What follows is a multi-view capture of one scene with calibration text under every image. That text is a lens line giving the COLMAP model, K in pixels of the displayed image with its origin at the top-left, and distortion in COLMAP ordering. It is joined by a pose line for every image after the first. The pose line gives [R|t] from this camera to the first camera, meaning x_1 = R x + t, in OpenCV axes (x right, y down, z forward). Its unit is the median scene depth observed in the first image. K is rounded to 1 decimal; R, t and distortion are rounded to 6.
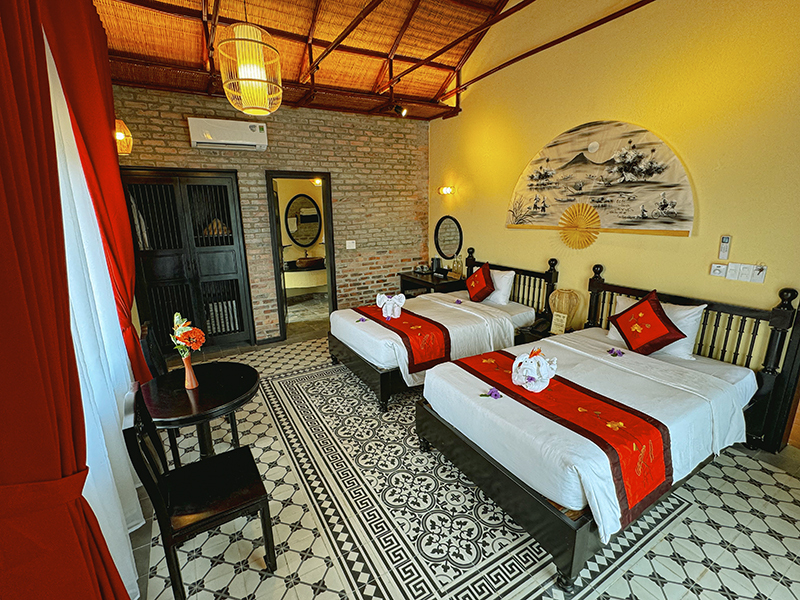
lens RADIAL K [[369.2, 0, 400.0], [0, 369.2, 300.0], [0, 0, 1]] dist [-0.001044, -0.000312]
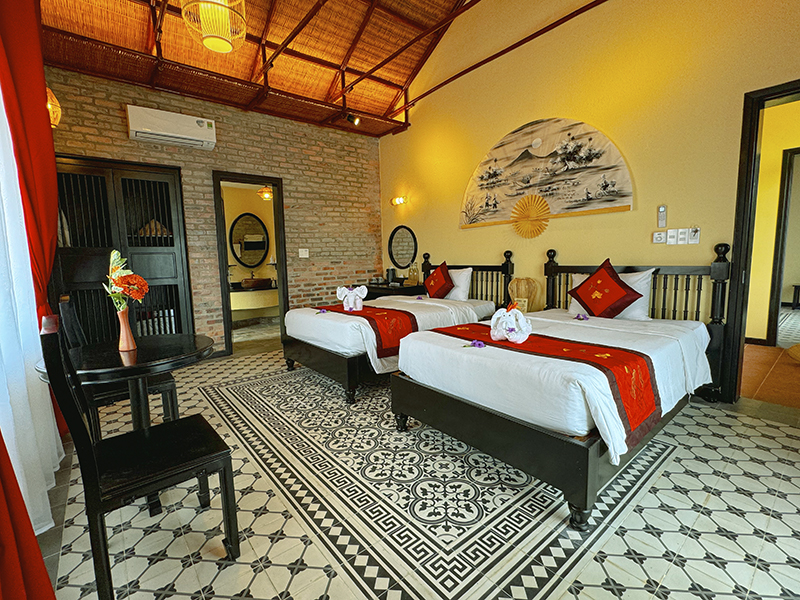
lens RADIAL K [[369.2, 0, 400.0], [0, 369.2, 300.0], [0, 0, 1]] dist [-0.001044, -0.000312]
pose [[0.987939, -0.028693, 0.152164, -0.047575], [0.048737, 0.990357, -0.129685, 0.146649], [-0.146976, 0.135537, 0.979810, 0.048464]]
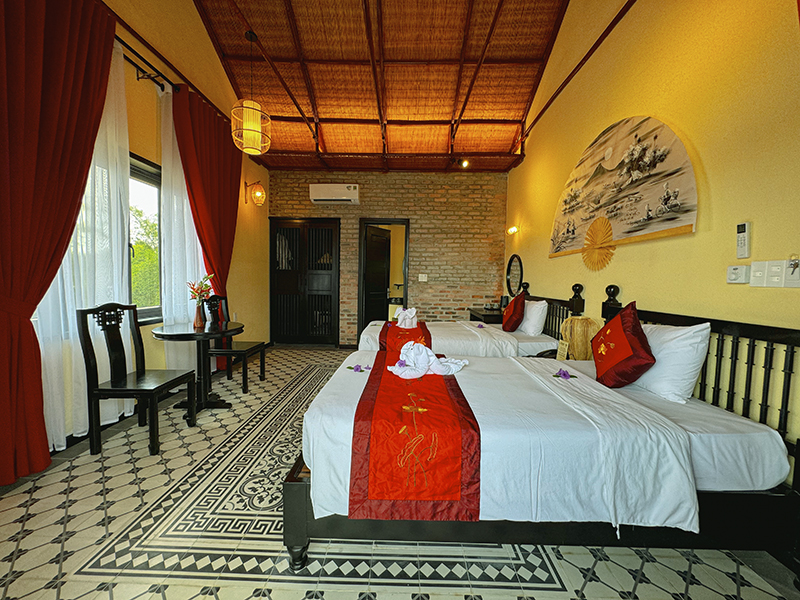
lens RADIAL K [[321.4, 0, 400.0], [0, 321.4, 300.0], [0, 0, 1]] dist [-0.002239, 0.000042]
pose [[0.851545, 0.064751, -0.520268, 0.461967], [-0.159993, 0.977103, -0.140260, 0.101295], [0.499273, 0.202677, 0.842407, 0.155400]]
